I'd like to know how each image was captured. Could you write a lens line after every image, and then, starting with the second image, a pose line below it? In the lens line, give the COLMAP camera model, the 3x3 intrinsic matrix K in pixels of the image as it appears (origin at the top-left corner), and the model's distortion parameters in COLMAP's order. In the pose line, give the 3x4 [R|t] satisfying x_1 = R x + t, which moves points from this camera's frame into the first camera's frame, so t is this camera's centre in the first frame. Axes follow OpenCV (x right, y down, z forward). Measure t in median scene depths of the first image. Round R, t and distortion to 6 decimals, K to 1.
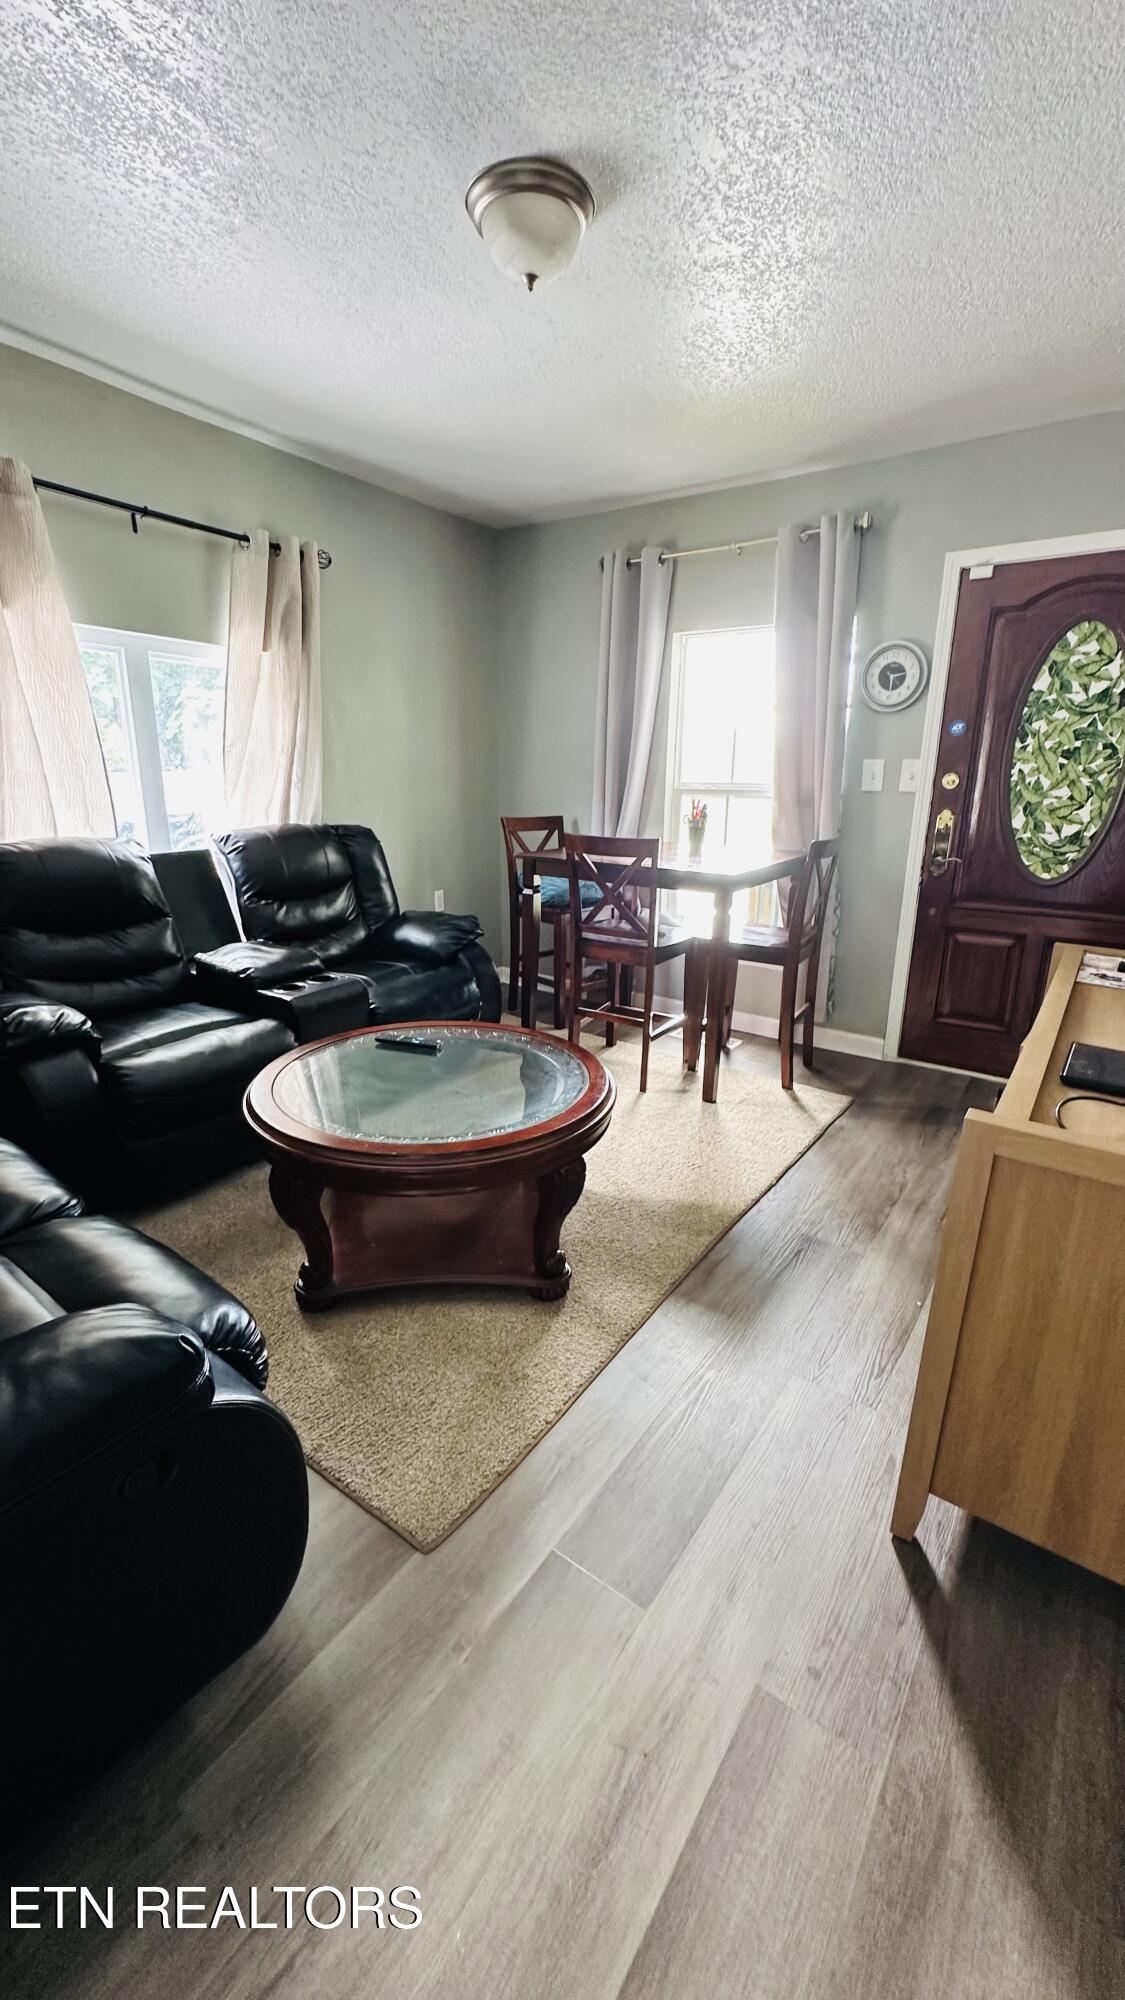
lens RADIAL K [[800.3, 0, 556.2], [0, 800.3, 998.4], [0, 0, 1]] dist [-0.003643, 0.000546]
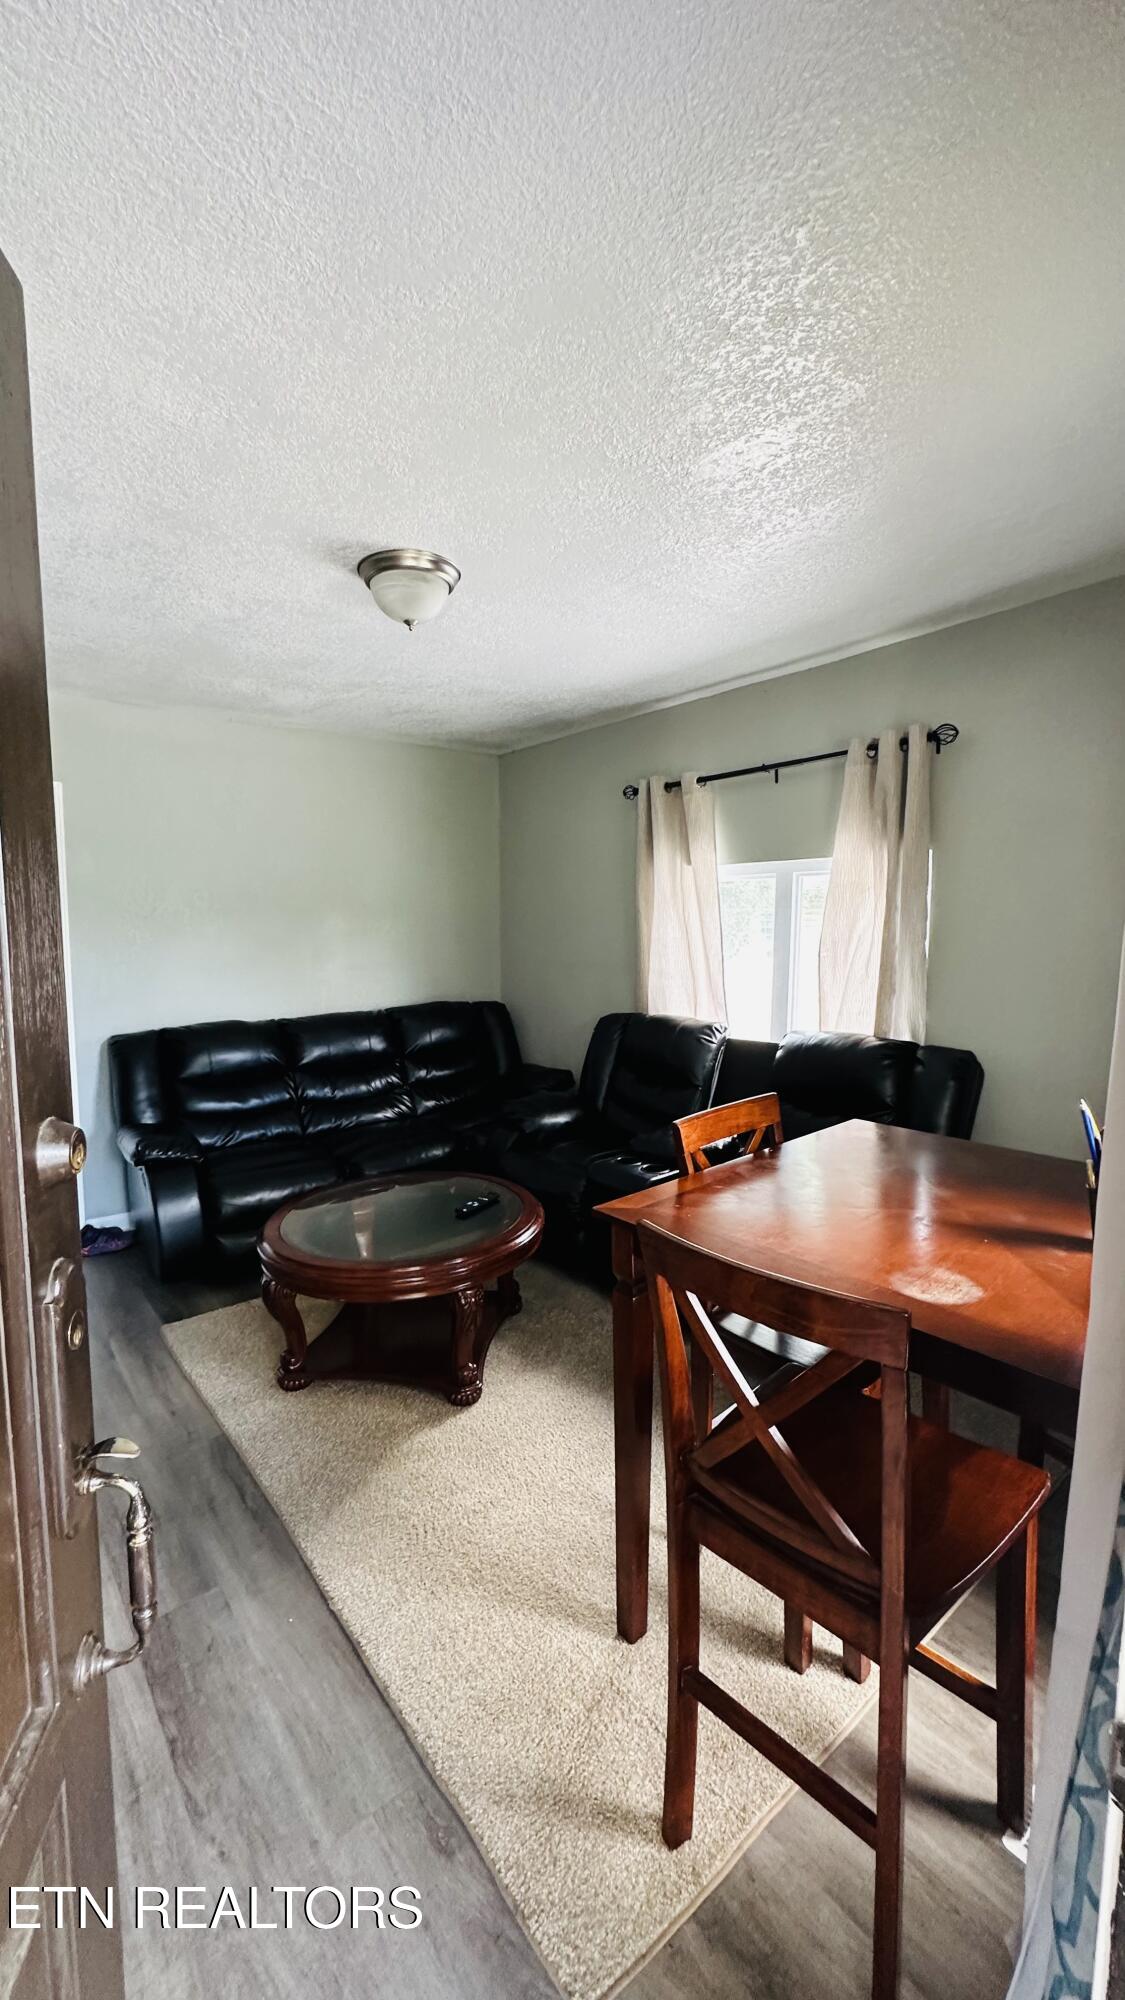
lens RADIAL K [[800.3, 0, 555.2], [0, 800.3, 999.9], [0, 0, 1]] dist [-0.003643, 0.000546]
pose [[-0.251351, 0.074506, -0.965024, 0.710335], [-0.249876, 0.958240, 0.139065, -0.341422], [0.935085, 0.276090, -0.222237, 1.006328]]
